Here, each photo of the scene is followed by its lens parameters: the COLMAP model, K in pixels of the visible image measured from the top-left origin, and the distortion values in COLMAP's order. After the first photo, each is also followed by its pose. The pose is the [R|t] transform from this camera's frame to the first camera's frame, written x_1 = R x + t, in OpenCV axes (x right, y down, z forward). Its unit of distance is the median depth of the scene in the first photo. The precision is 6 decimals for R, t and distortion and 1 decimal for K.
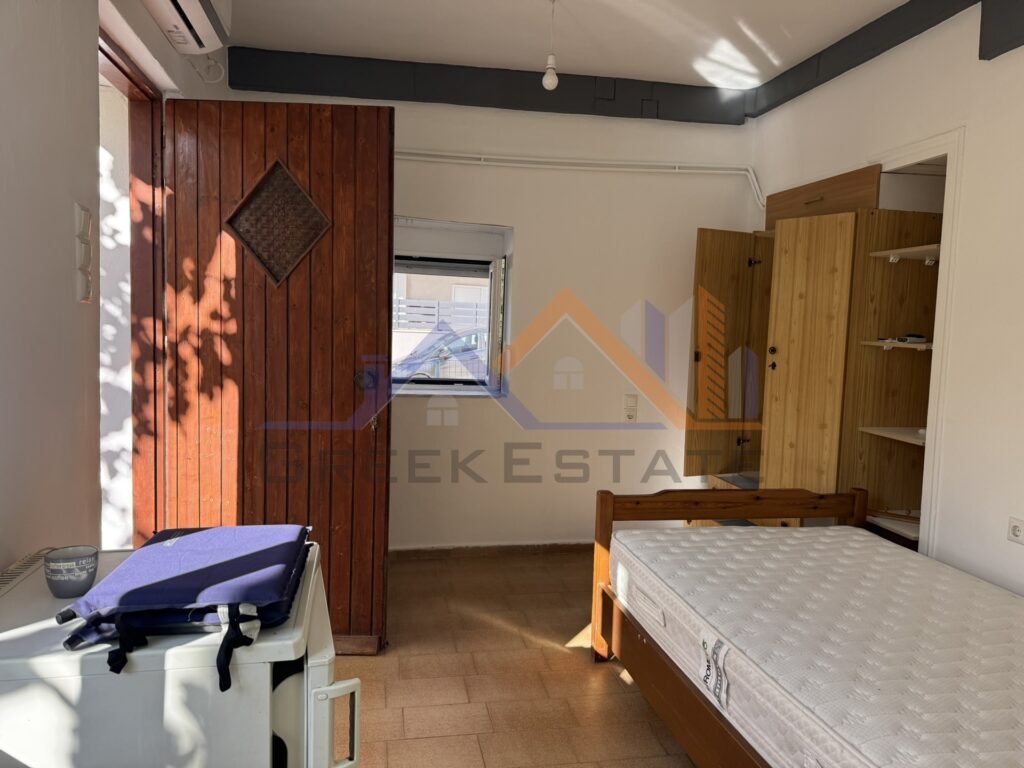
lens RADIAL K [[726.5, 0, 511.2], [0, 726.5, 382.7], [0, 0, 1]] dist [0.050306, -0.057730]
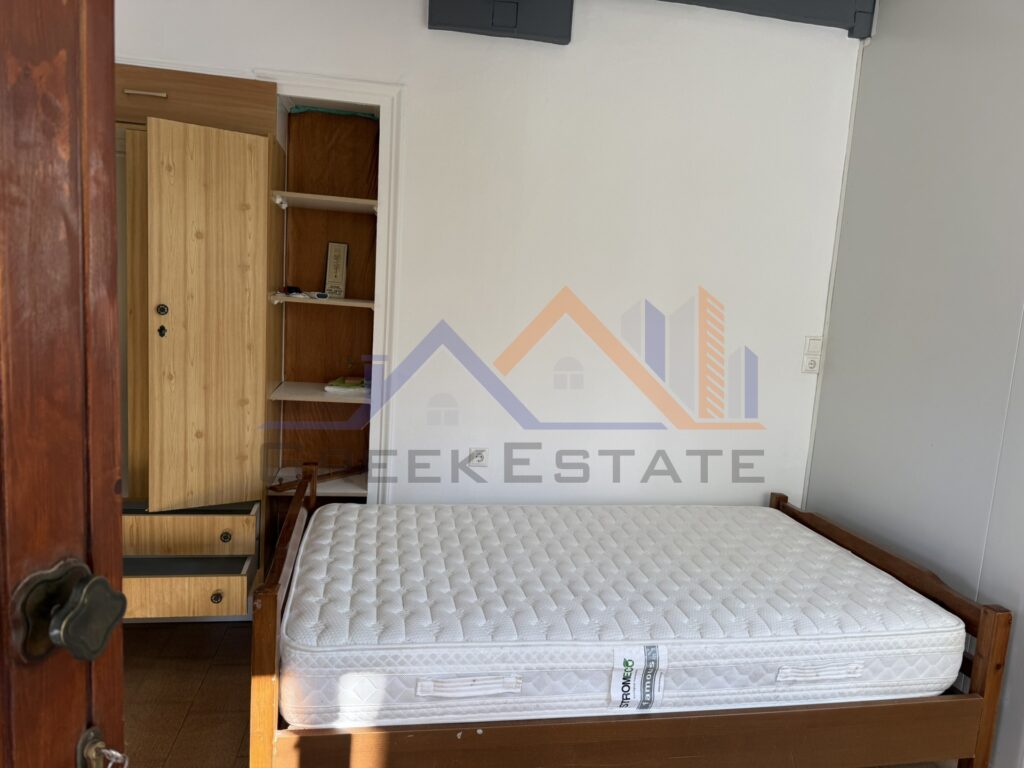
lens RADIAL K [[726.5, 0, 509.1], [0, 726.5, 384.2], [0, 0, 1]] dist [0.050306, -0.057730]
pose [[0.028912, -0.170561, 0.984923, -0.350188], [0.010679, 0.985331, 0.170318, -0.092855], [-0.999525, 0.005594, 0.030309, 0.665974]]
